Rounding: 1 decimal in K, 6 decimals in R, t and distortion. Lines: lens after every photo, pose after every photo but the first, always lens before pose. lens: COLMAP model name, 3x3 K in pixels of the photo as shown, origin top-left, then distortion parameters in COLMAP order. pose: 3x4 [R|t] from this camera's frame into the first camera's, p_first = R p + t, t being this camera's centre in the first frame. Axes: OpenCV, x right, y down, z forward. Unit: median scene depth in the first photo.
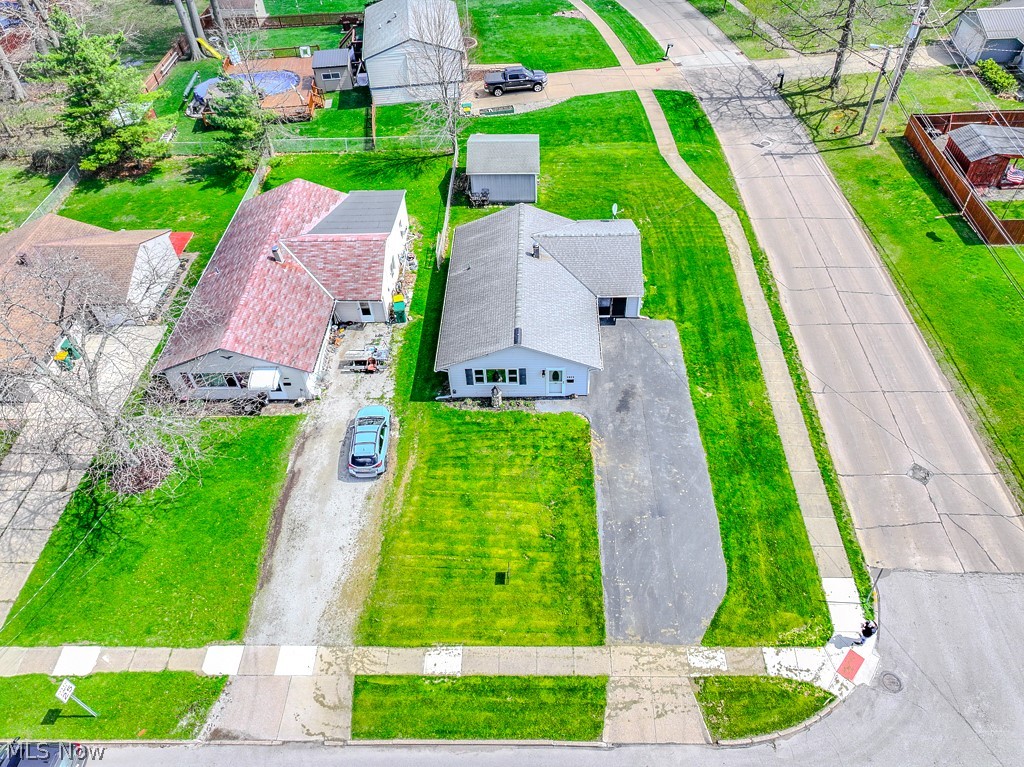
lens RADIAL K [[718.8, 0, 516.4], [0, 718.8, 382.9], [0, 0, 1]] dist [0.002476, 0.009757]
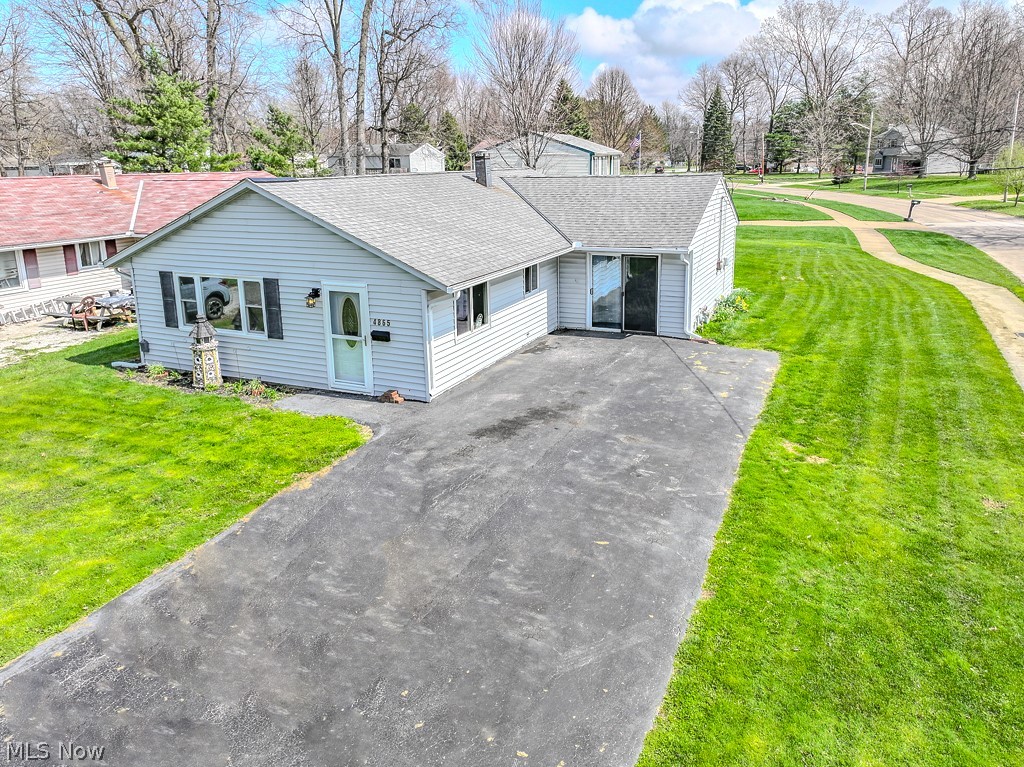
lens RADIAL K [[745.3, 0, 516.3], [0, 745.3, 329.6], [0, 0, 1]] dist [0.004876, 0.006717]
pose [[0.918031, 0.106713, -0.381879, 0.277102], [-0.293533, 0.830383, -0.473606, 0.148493], [0.266565, 0.546879, 0.793641, 0.747766]]
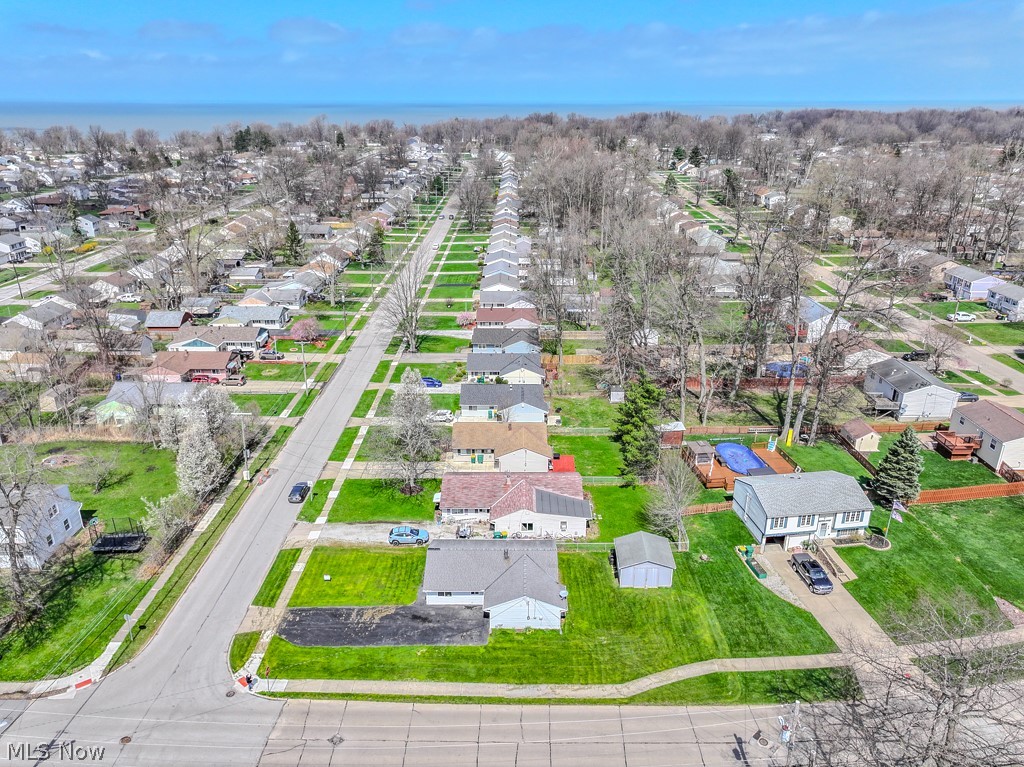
lens RADIAL K [[718.8, 0, 516.4], [0, 718.8, 382.9], [0, 0, 1]] dist [0.002476, 0.009757]
pose [[0.015731, 0.400410, -0.916201, 1.609835], [-0.717896, 0.642332, 0.268394, -1.035962], [0.695973, 0.653515, 0.297557, 0.261345]]
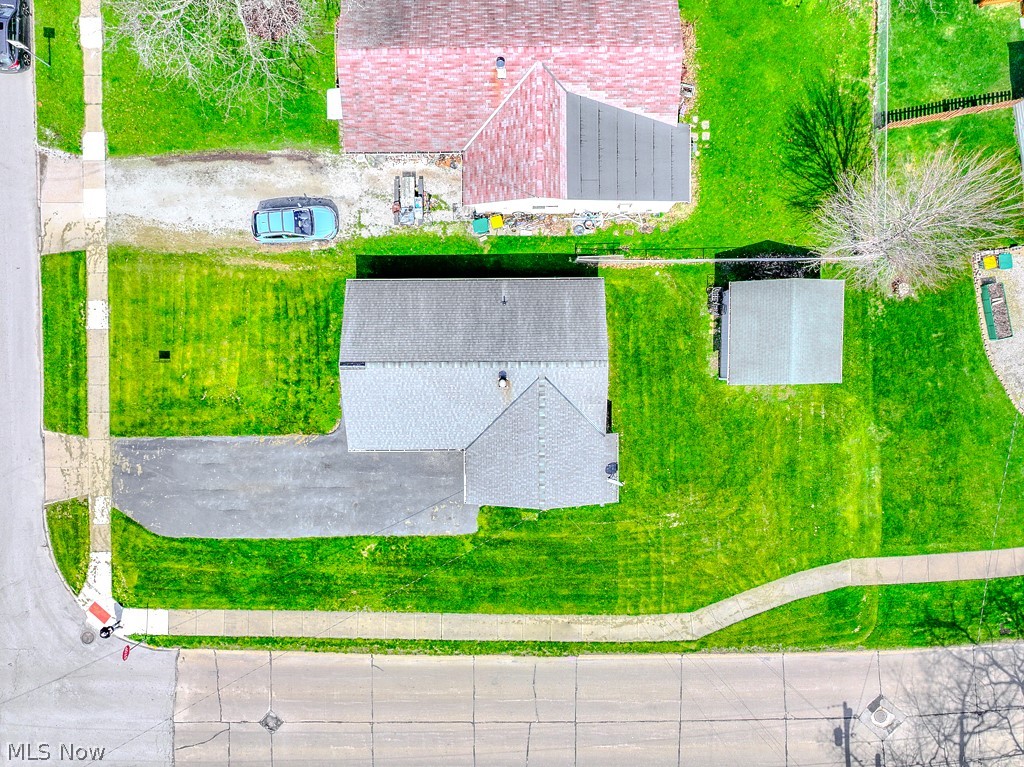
lens RADIAL K [[718.8, 0, 516.4], [0, 718.8, 382.9], [0, 0, 1]] dist [0.002476, 0.009757]
pose [[0.028123, 0.998428, 0.048485, -0.014816], [-0.714284, -0.013860, 0.699719, -0.872067], [0.699291, -0.054310, 0.712771, 0.460016]]
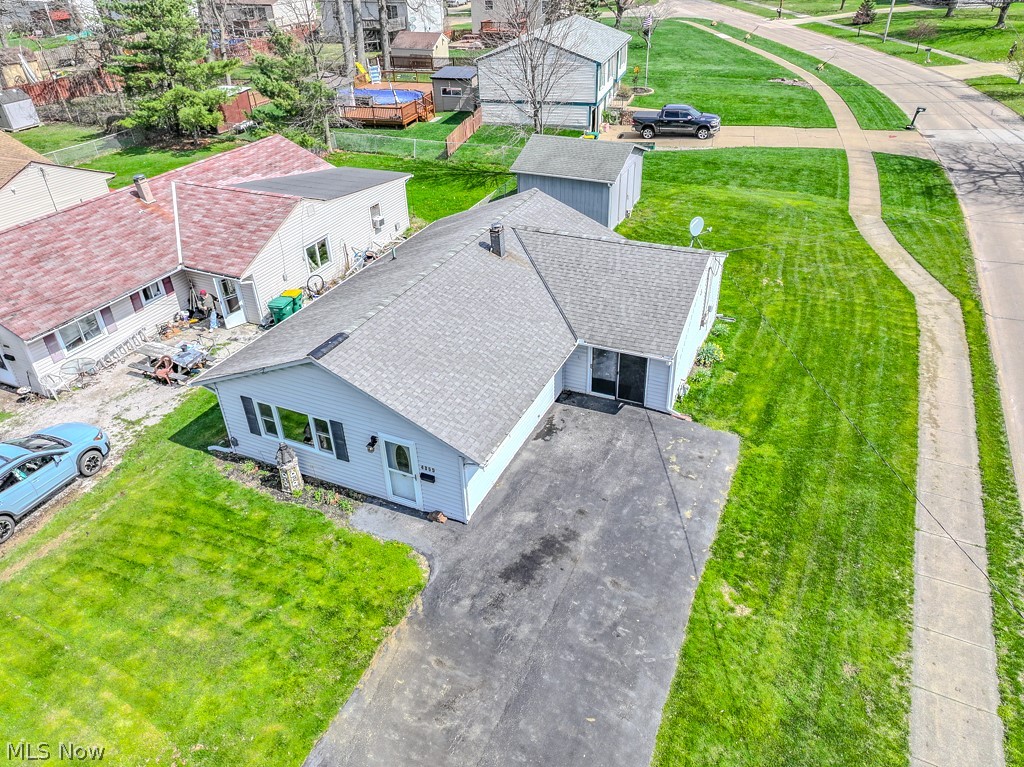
lens RADIAL K [[718.8, 0, 516.4], [0, 718.8, 382.9], [0, 0, 1]] dist [0.002476, 0.009757]
pose [[0.918057, 0.221407, -0.328863, 0.266598], [-0.286508, 0.943875, -0.164356, -0.000727], [0.274016, 0.245110, 0.929966, 0.595066]]
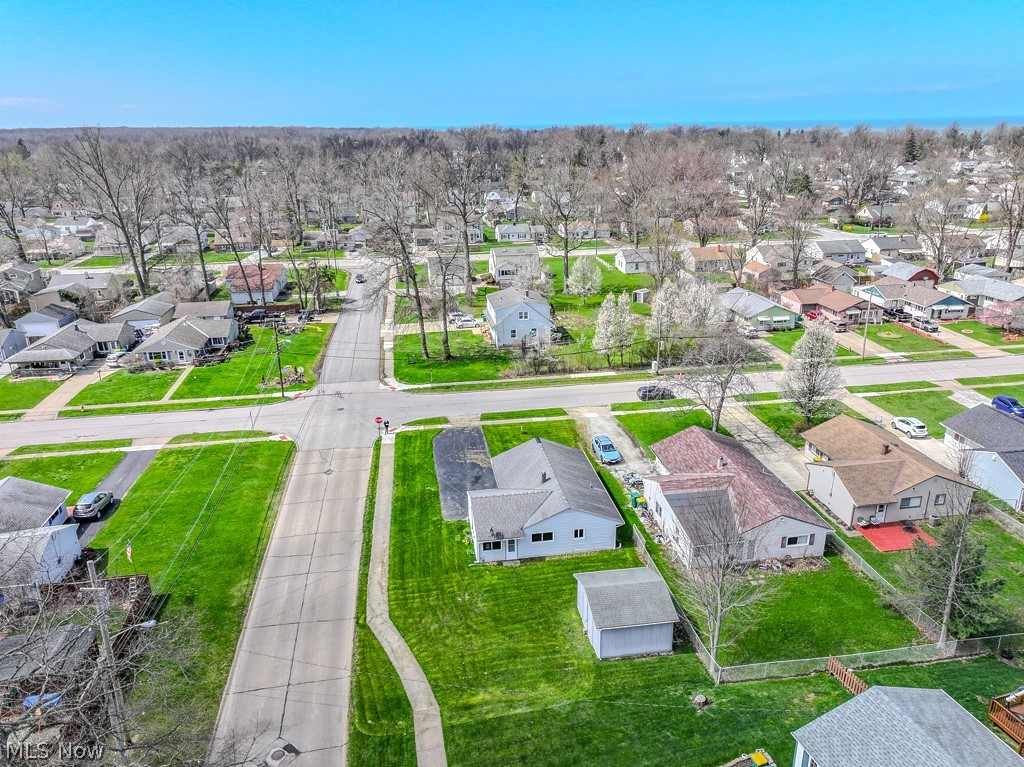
lens RADIAL K [[718.8, 0, 516.4], [0, 718.8, 382.9], [0, 0, 1]] dist [0.002476, 0.009757]
pose [[-0.982954, 0.107526, -0.149131, 0.300310], [-0.092013, 0.414544, 0.905366, -1.704717], [0.159171, 0.903655, -0.397584, 1.542481]]
